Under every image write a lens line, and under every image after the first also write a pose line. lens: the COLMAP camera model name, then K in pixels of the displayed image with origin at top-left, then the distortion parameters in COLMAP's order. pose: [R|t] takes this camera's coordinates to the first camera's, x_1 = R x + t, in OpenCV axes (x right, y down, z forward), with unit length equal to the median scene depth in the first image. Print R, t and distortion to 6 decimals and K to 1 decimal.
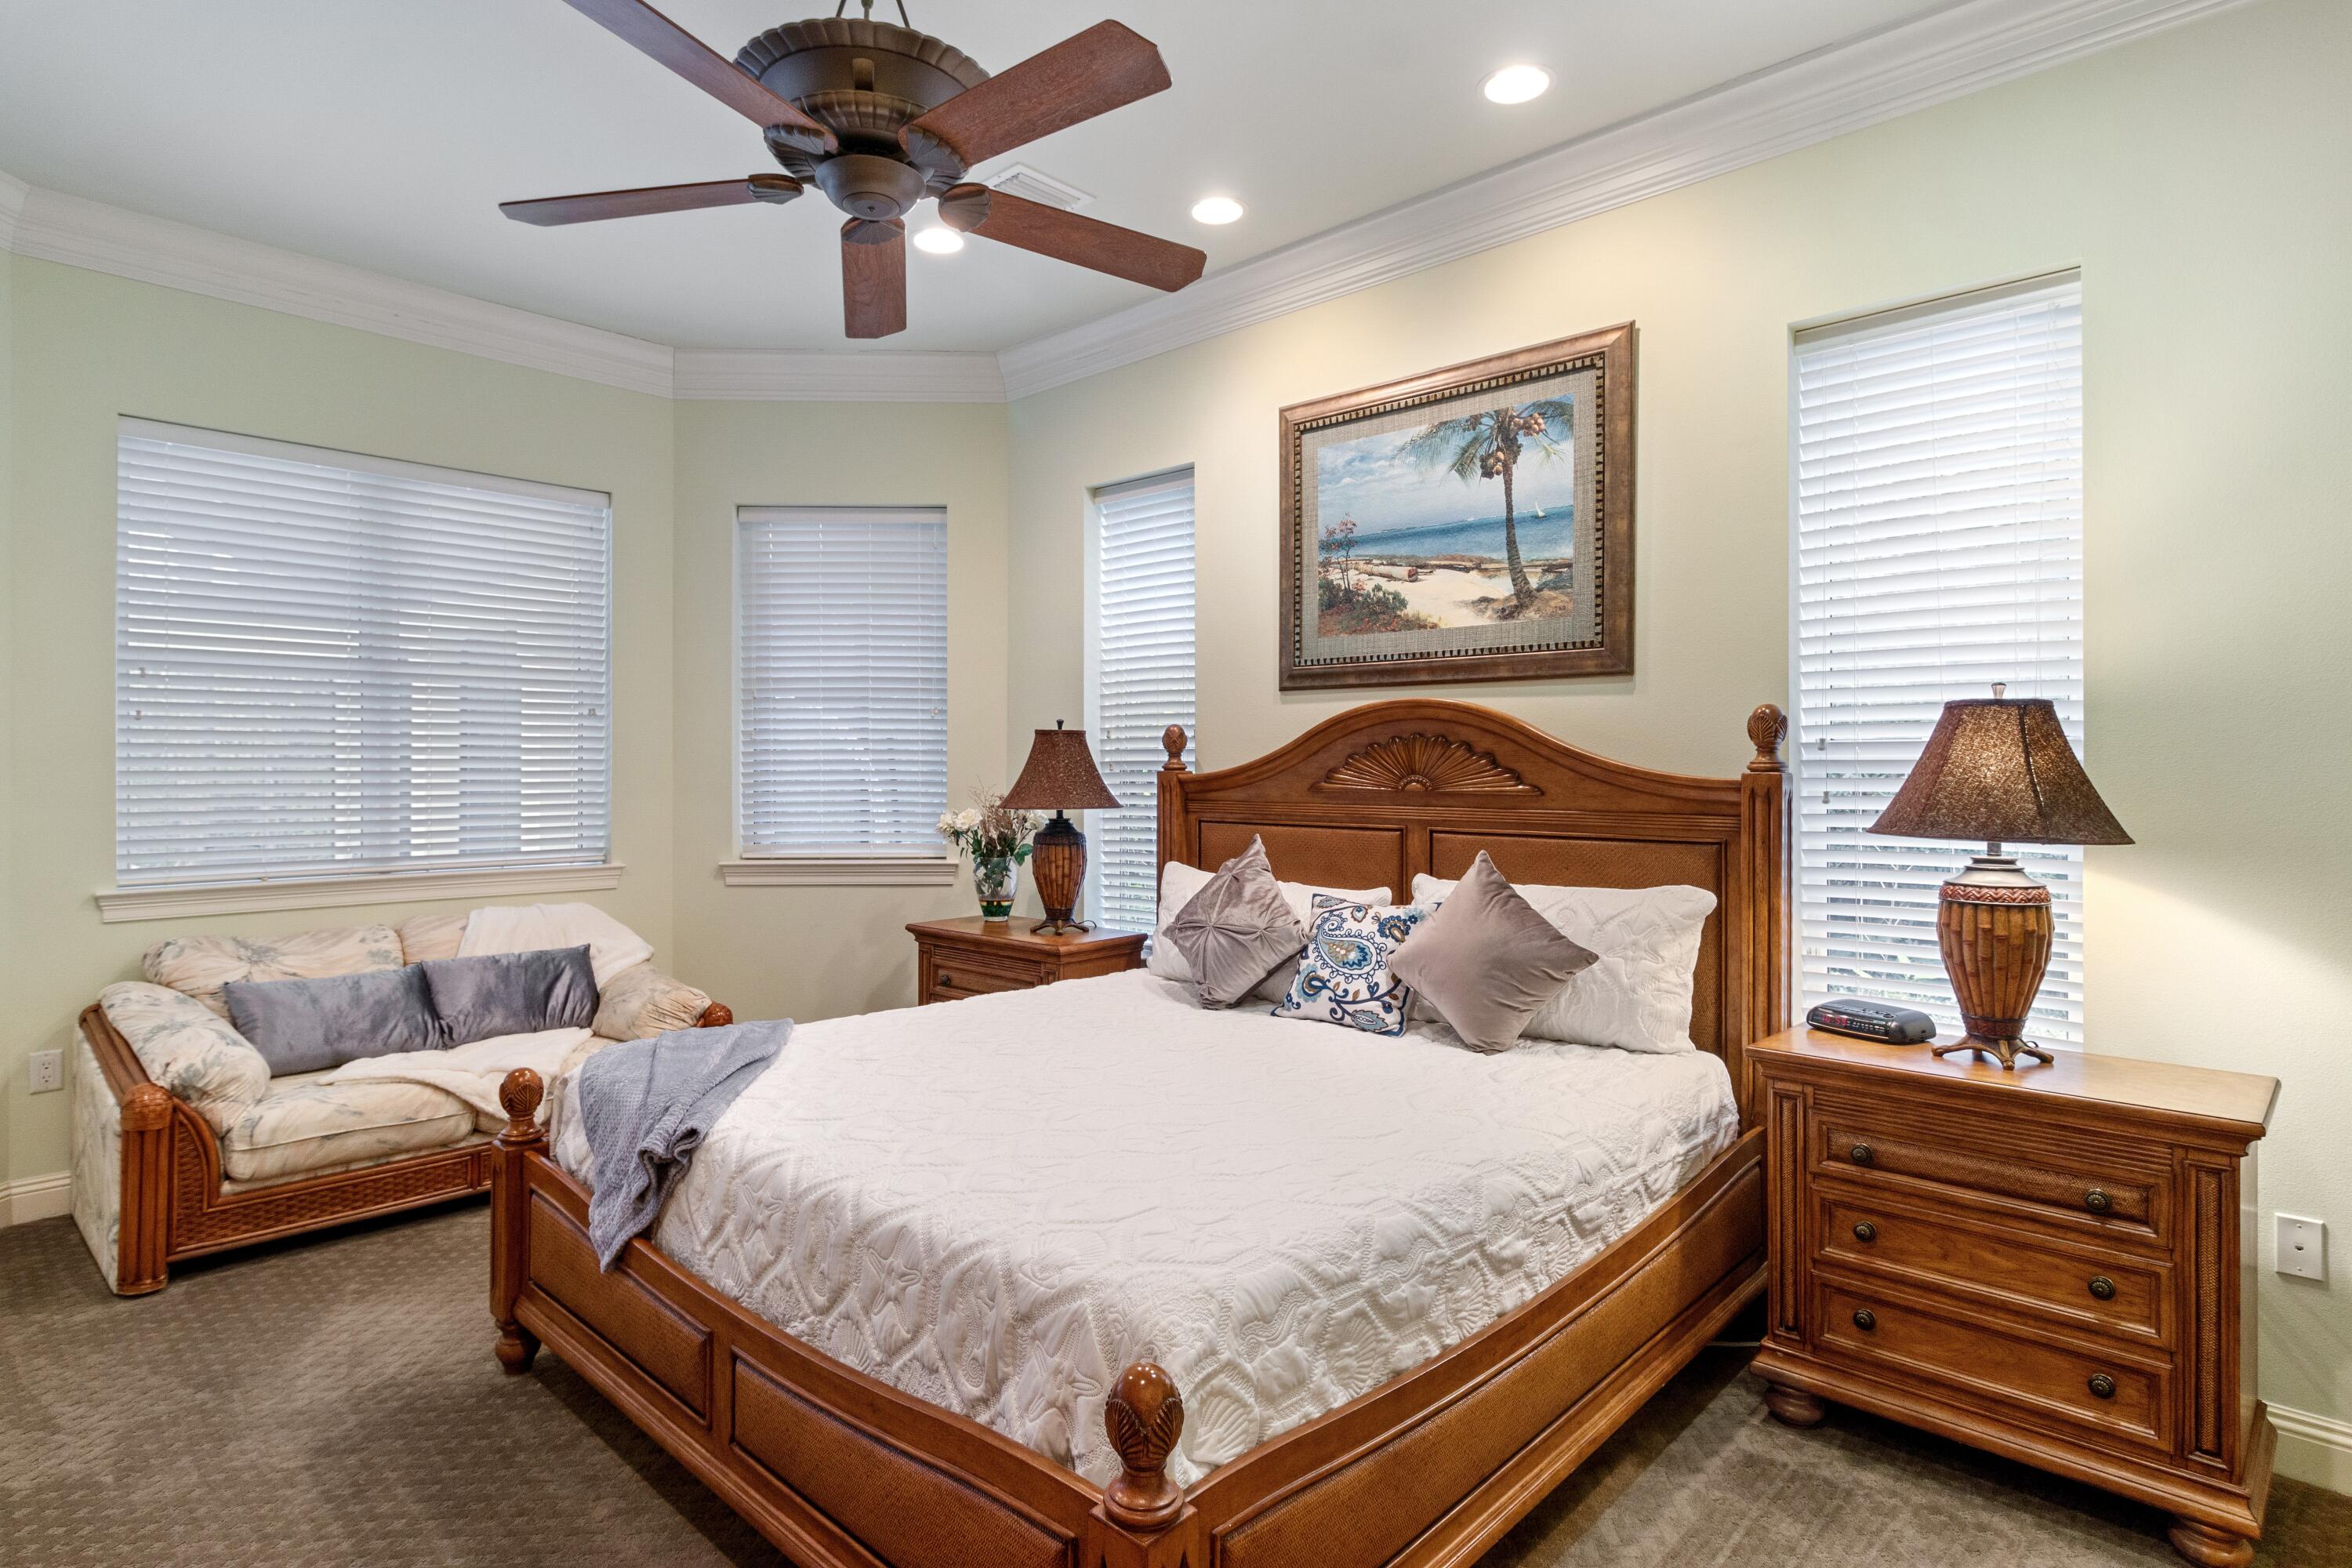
lens RADIAL K [[1237.3, 0, 1265.3], [0, 1237.3, 763.8], [0, 0, 1]] dist [0.000033, 0.000319]
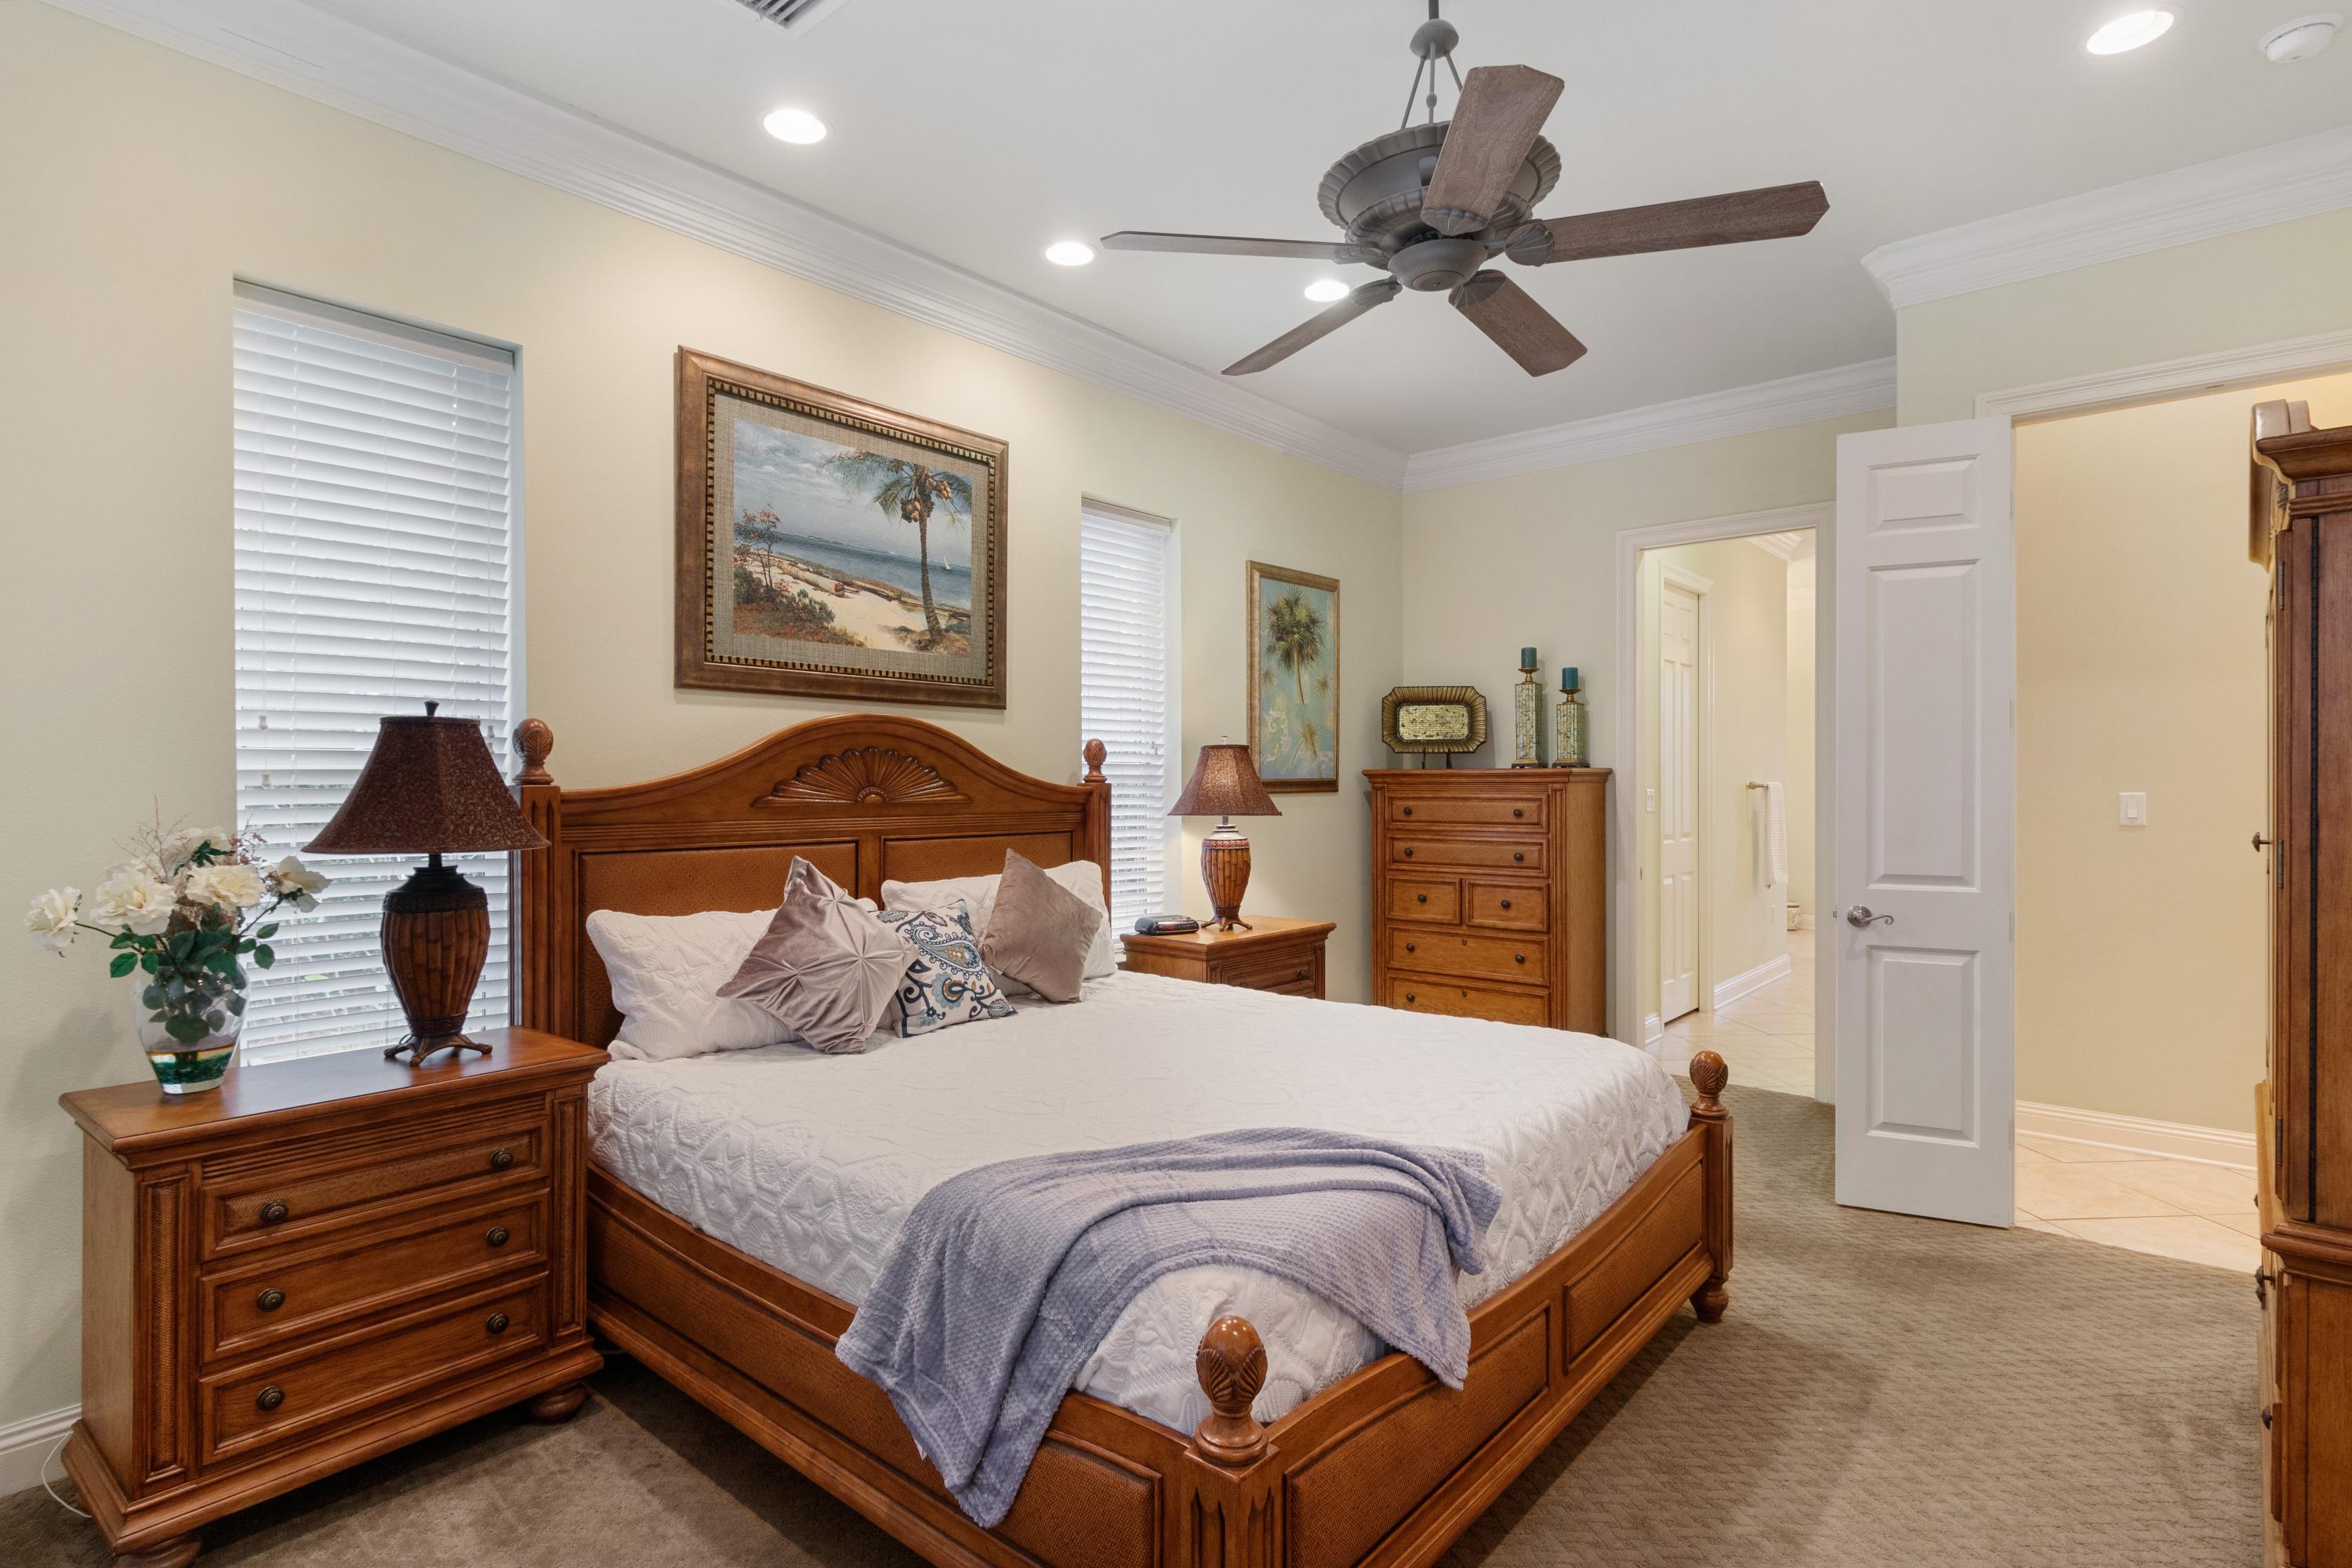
lens RADIAL K [[1144.3, 0, 1170.4], [0, 1144.3, 771.9], [0, 0, 1]] dist [-0.000895, -0.002399]
pose [[-0.002011, 0.005669, 0.999982, -0.847443], [-0.002905, 0.999980, -0.005675, 0.000885], [-0.999994, -0.002916, -0.001994, 0.758685]]
